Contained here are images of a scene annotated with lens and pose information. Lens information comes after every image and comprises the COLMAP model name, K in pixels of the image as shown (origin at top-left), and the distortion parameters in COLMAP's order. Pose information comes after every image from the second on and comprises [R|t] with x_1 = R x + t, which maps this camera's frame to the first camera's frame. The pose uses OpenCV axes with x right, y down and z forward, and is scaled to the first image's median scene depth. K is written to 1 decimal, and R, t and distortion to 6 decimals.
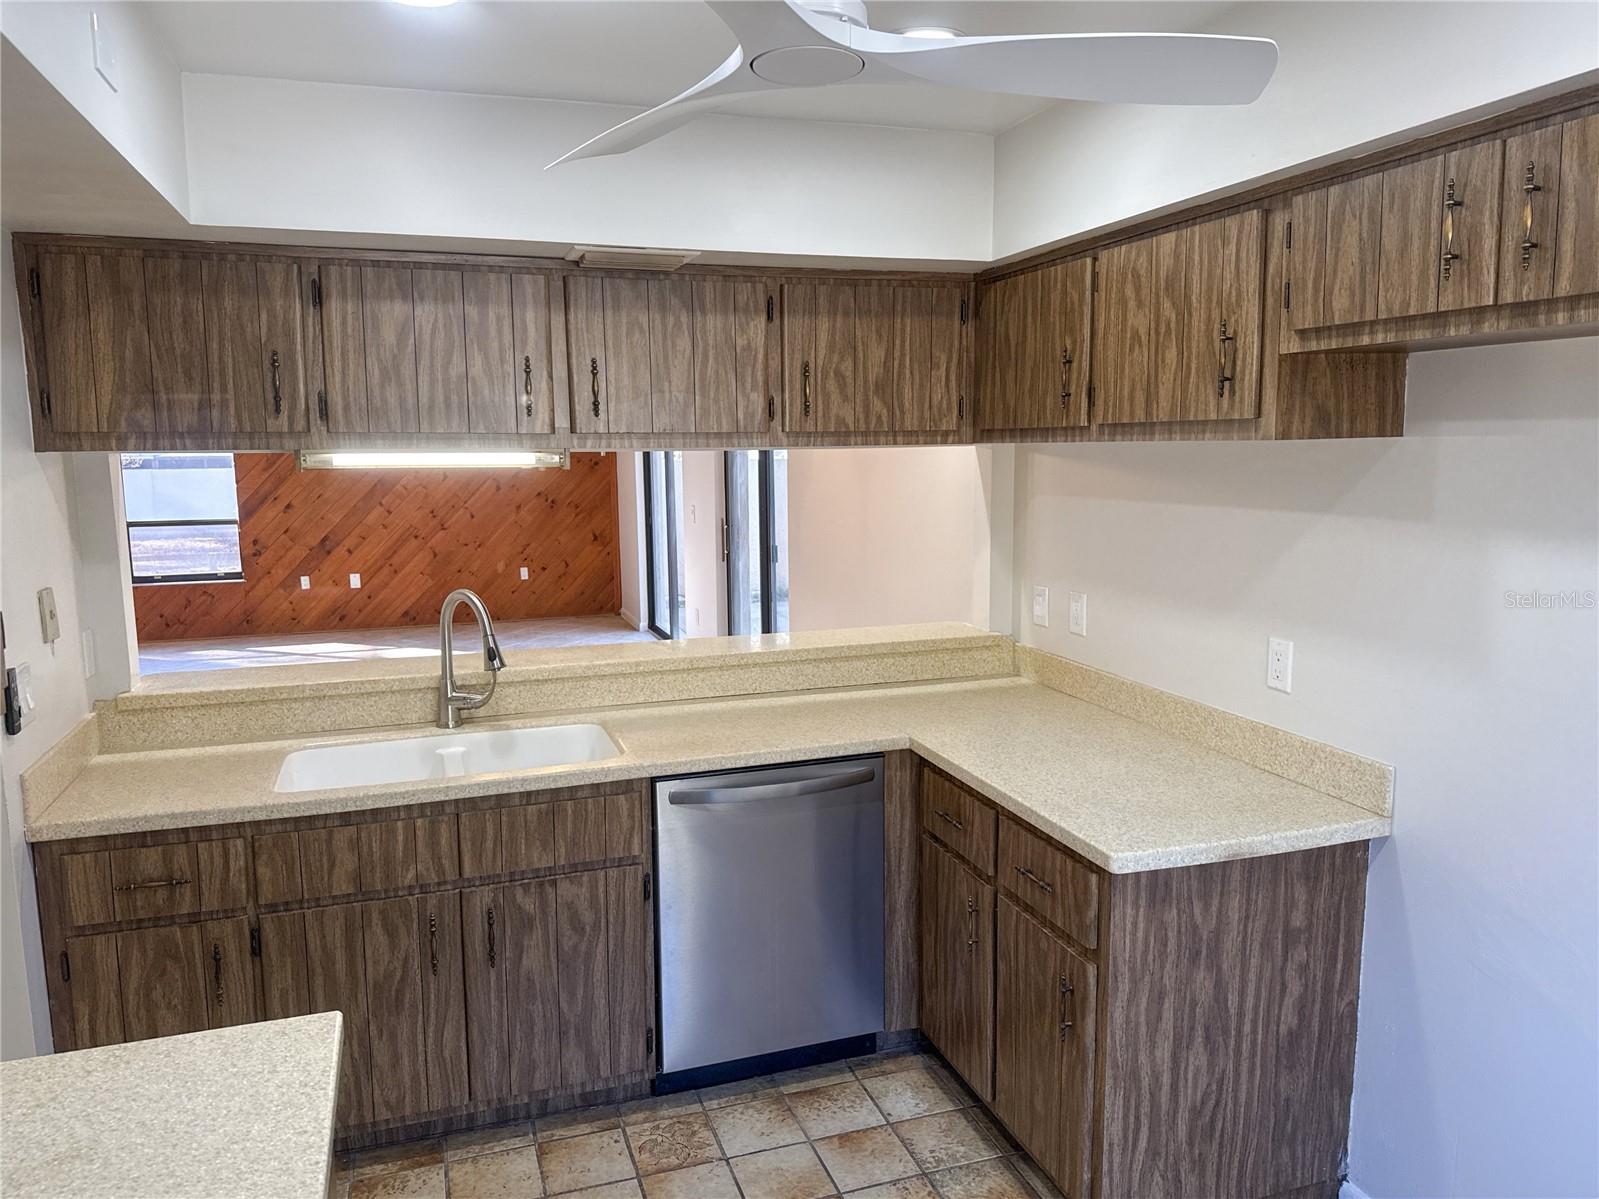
lens RADIAL K [[1130.0, 0, 799.5], [0, 1130.0, 599.5], [0, 0, 1]] dist [0.111857, -0.148325]
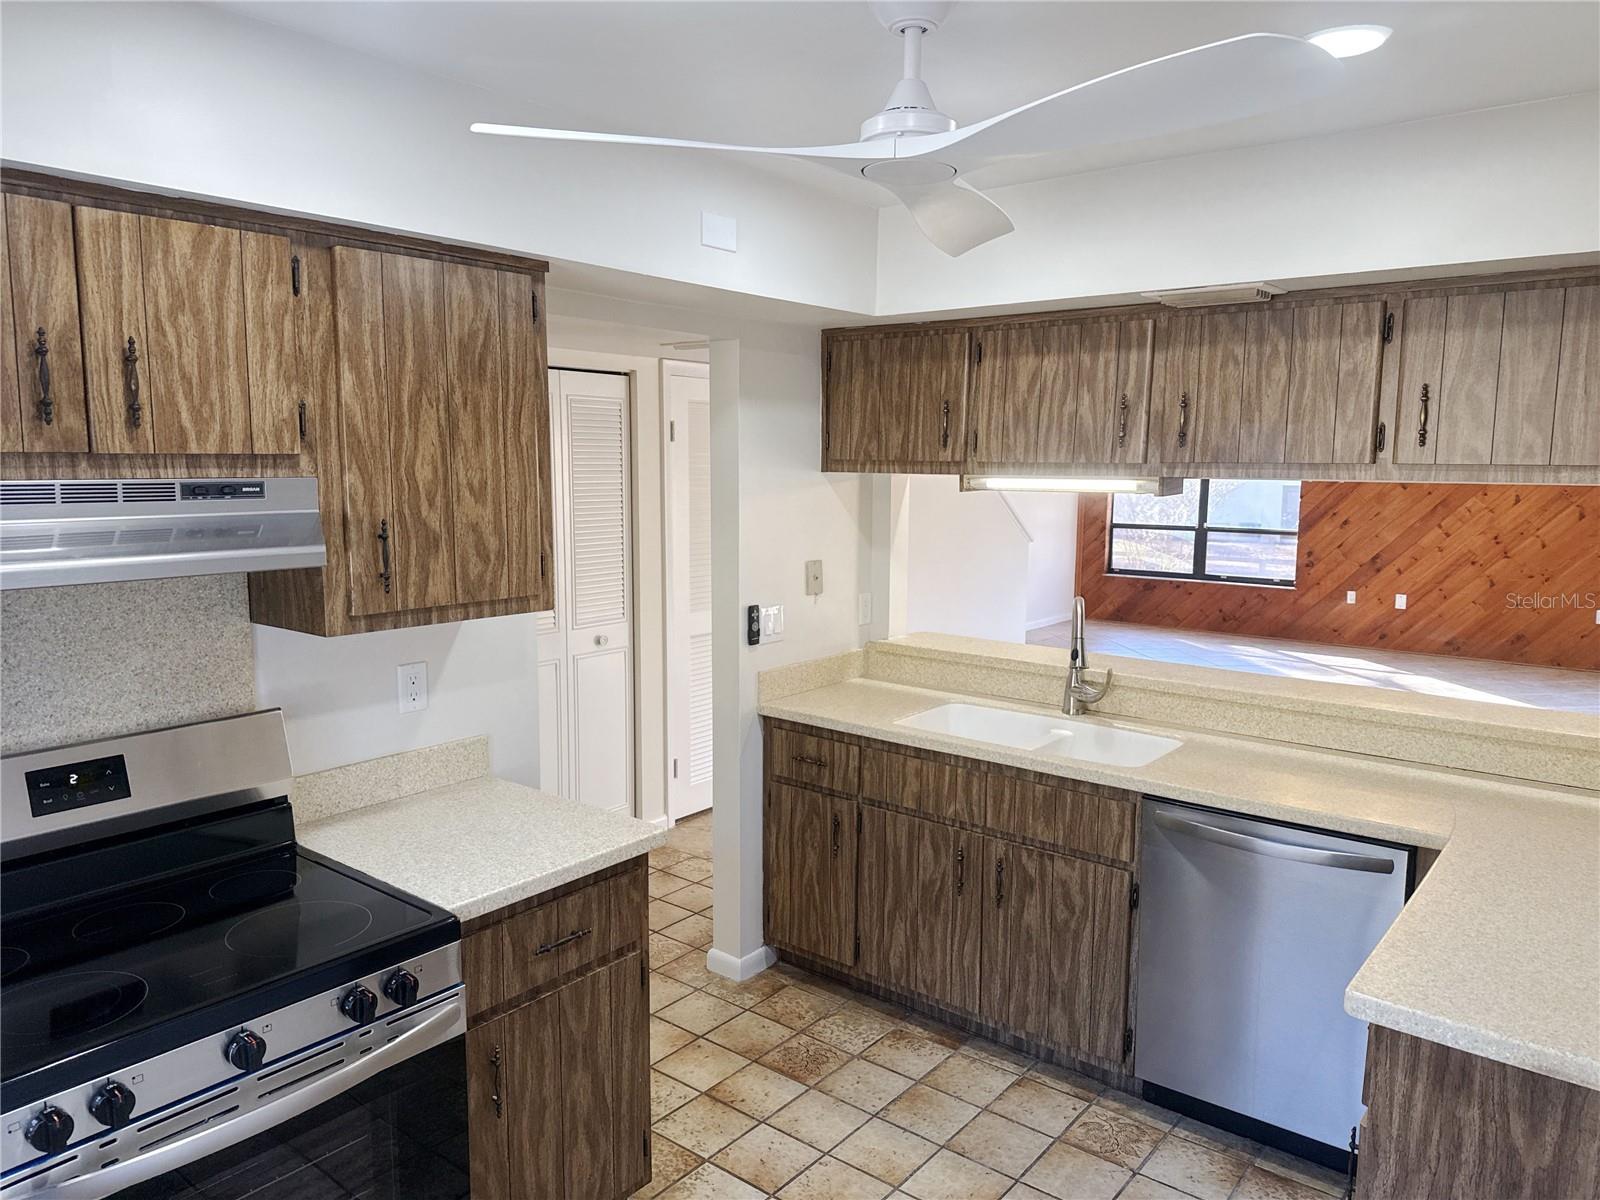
lens RADIAL K [[1096.5, 0, 800.0], [0, 1096.5, 600.0], [0, 0, 1]] dist [0.101679, -0.139110]
pose [[0.545635, 0.122425, -0.829033, 0.529211], [-0.128795, 0.989769, 0.061393, -0.041747], [0.828067, 0.073277, 0.555820, 0.158996]]
